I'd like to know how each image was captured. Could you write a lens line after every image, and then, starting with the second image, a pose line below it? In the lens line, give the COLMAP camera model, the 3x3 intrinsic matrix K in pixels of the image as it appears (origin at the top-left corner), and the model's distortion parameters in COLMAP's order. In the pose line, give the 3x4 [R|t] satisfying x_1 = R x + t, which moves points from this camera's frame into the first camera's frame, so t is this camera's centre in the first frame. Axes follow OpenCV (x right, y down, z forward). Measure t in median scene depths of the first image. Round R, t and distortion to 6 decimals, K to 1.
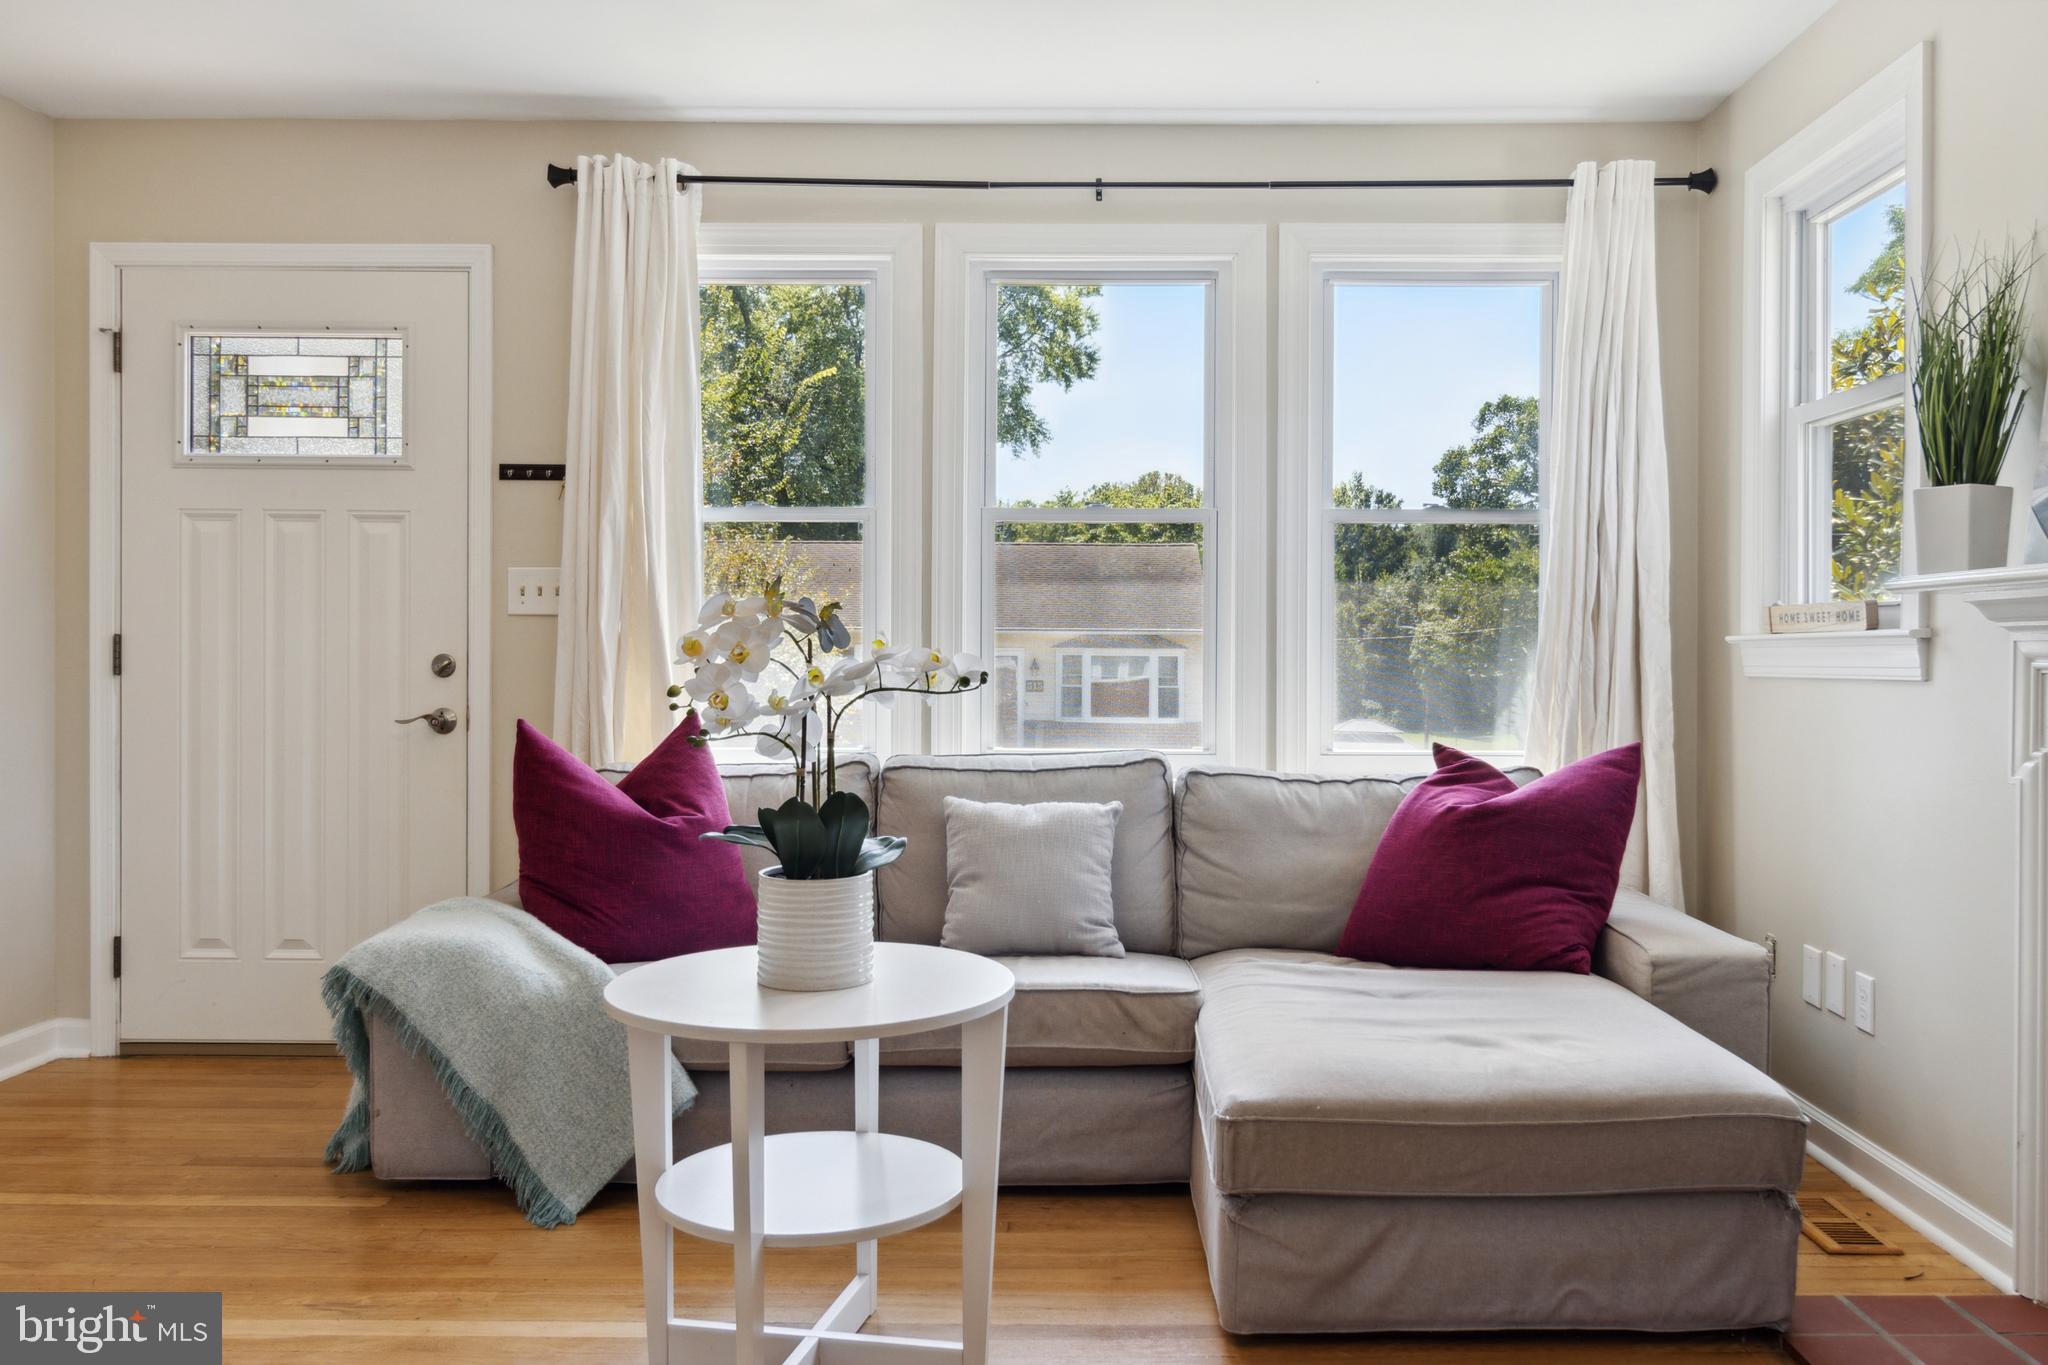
lens RADIAL K [[1621.5, 0, 1058.4], [0, 1621.5, 675.8], [0, 0, 1]] dist [0.003957, 0.004393]
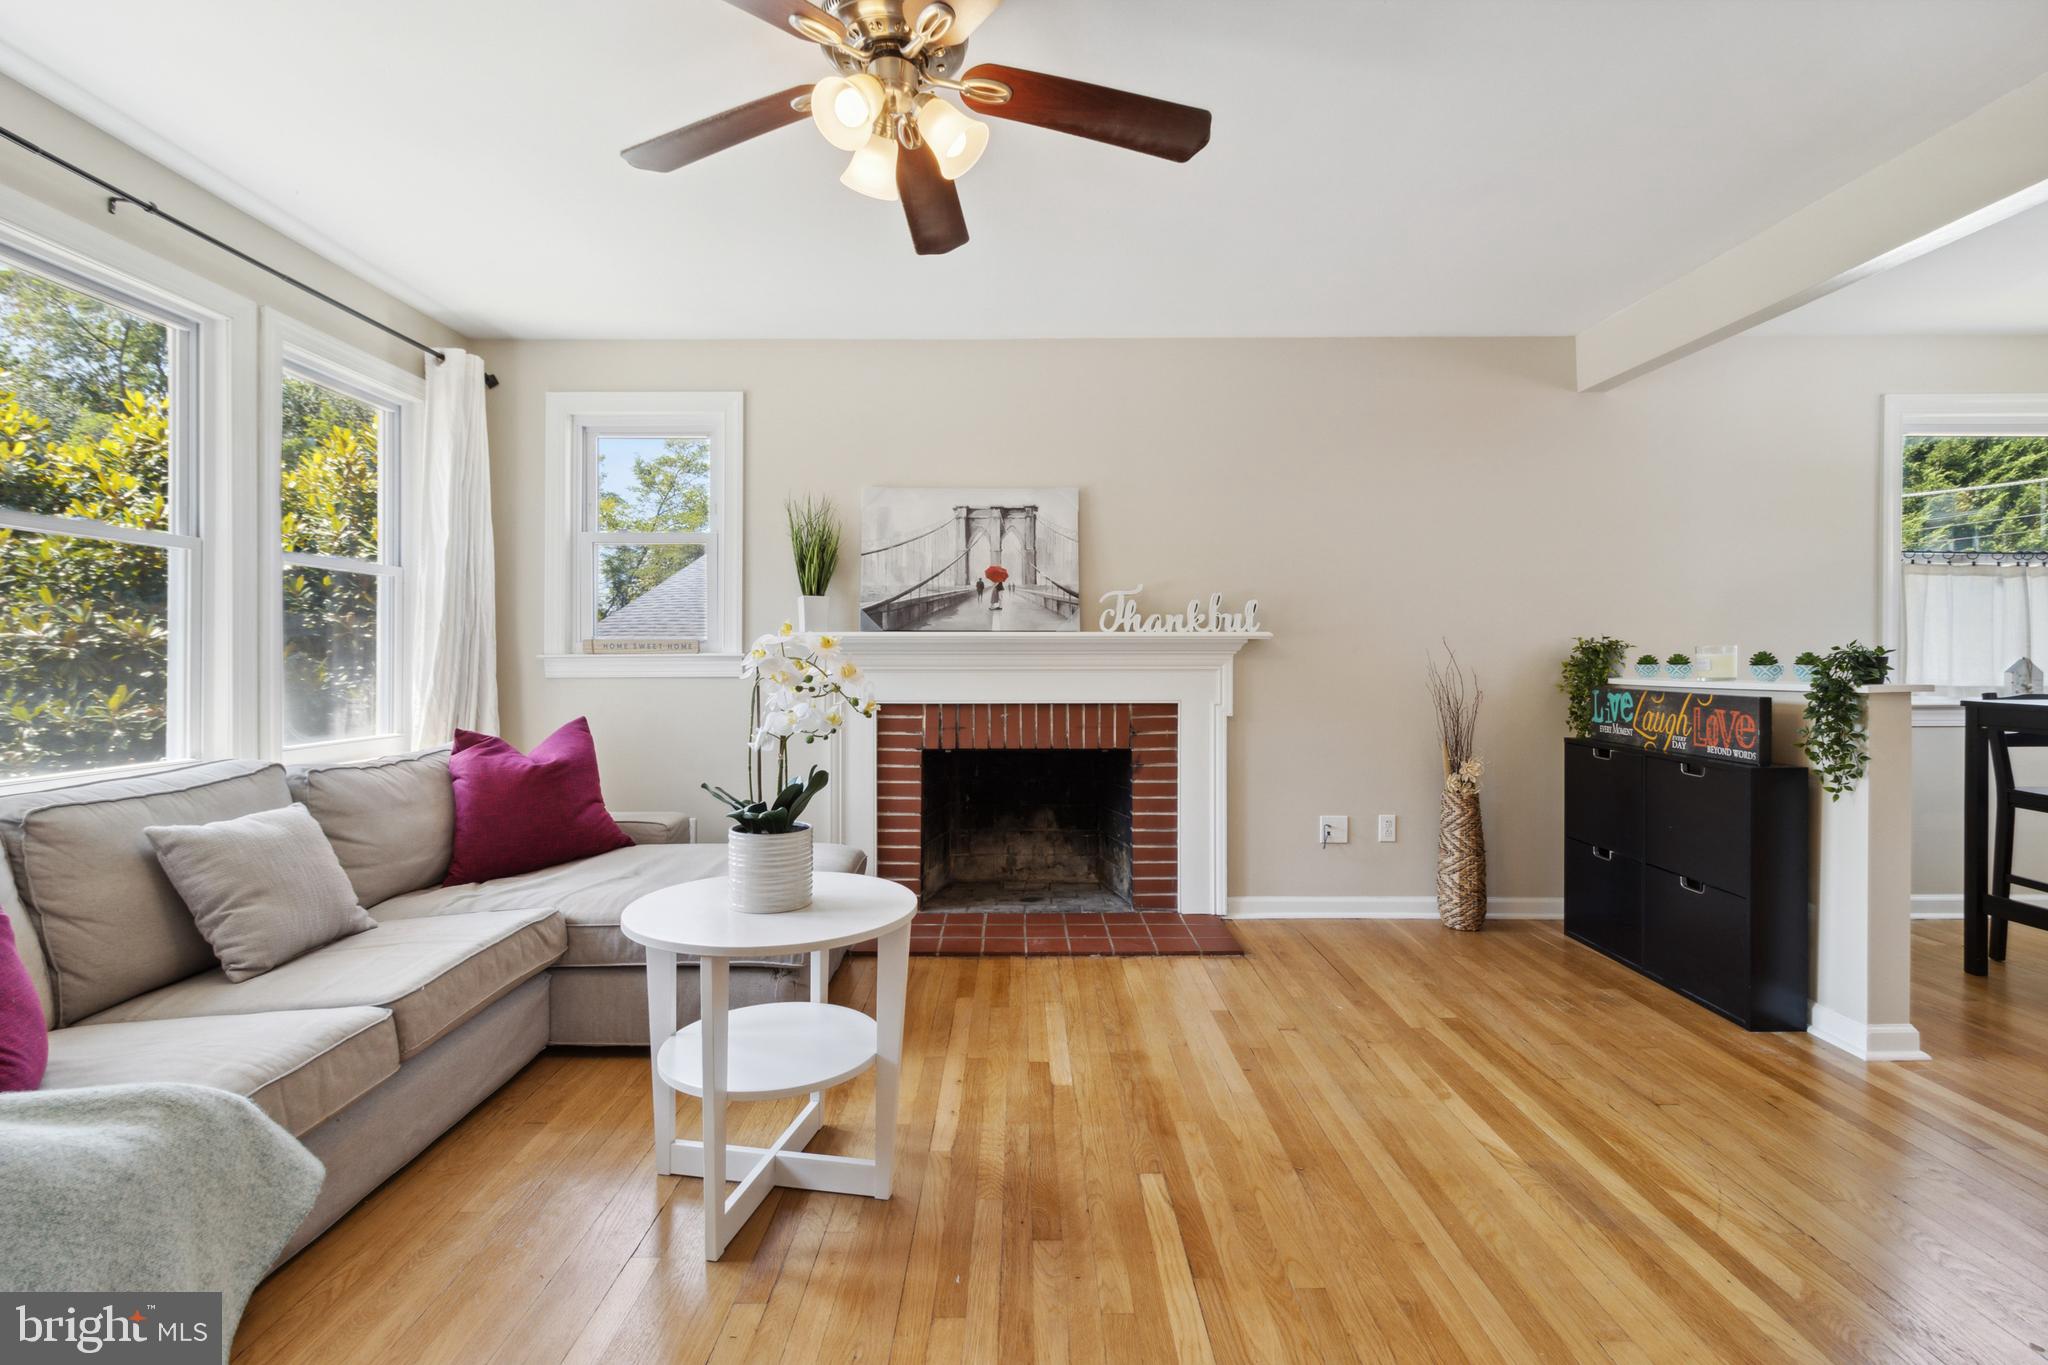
lens RADIAL K [[956.2, 0, 1021.6], [0, 956.2, 667.1], [0, 0, 1]] dist [0.000690, 0.000232]
pose [[-0.020428, -0.014701, 0.999683, -0.645803], [0.014224, 0.999786, 0.014993, -0.019585], [-0.999690, 0.014525, -0.020215, 0.518454]]
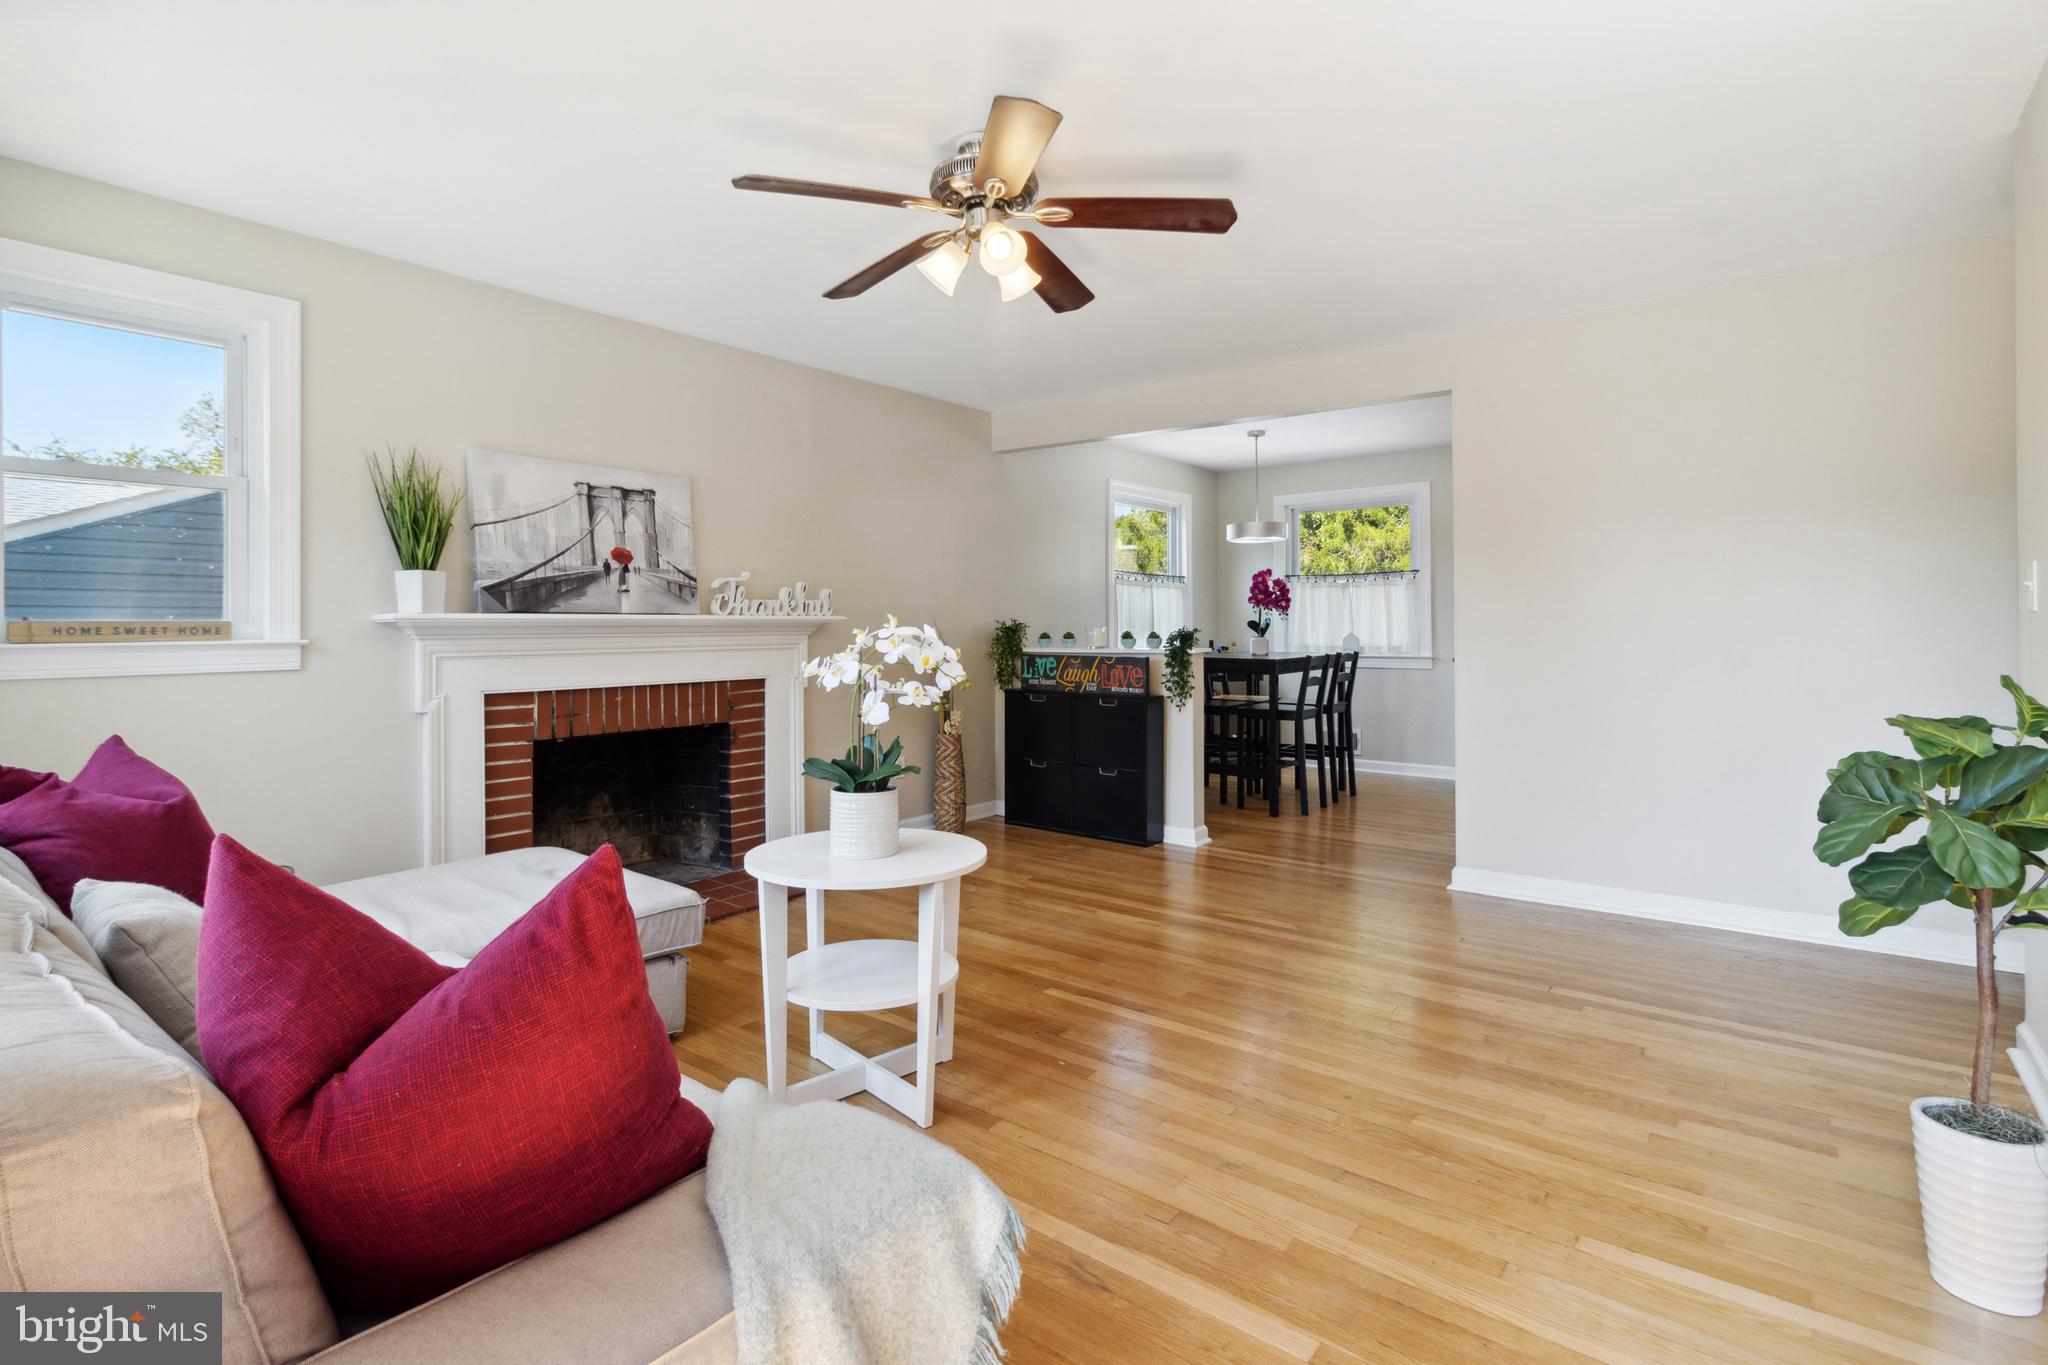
lens RADIAL K [[982.9, 0, 1033.5], [0, 982.9, 636.1], [0, 0, 1]] dist [-0.000579, -0.000078]
pose [[-0.804607, -0.006211, 0.593776, -0.586970], [0.010206, 0.999653, 0.024286, -0.040437], [-0.593720, 0.025601, -0.804264, 1.117028]]
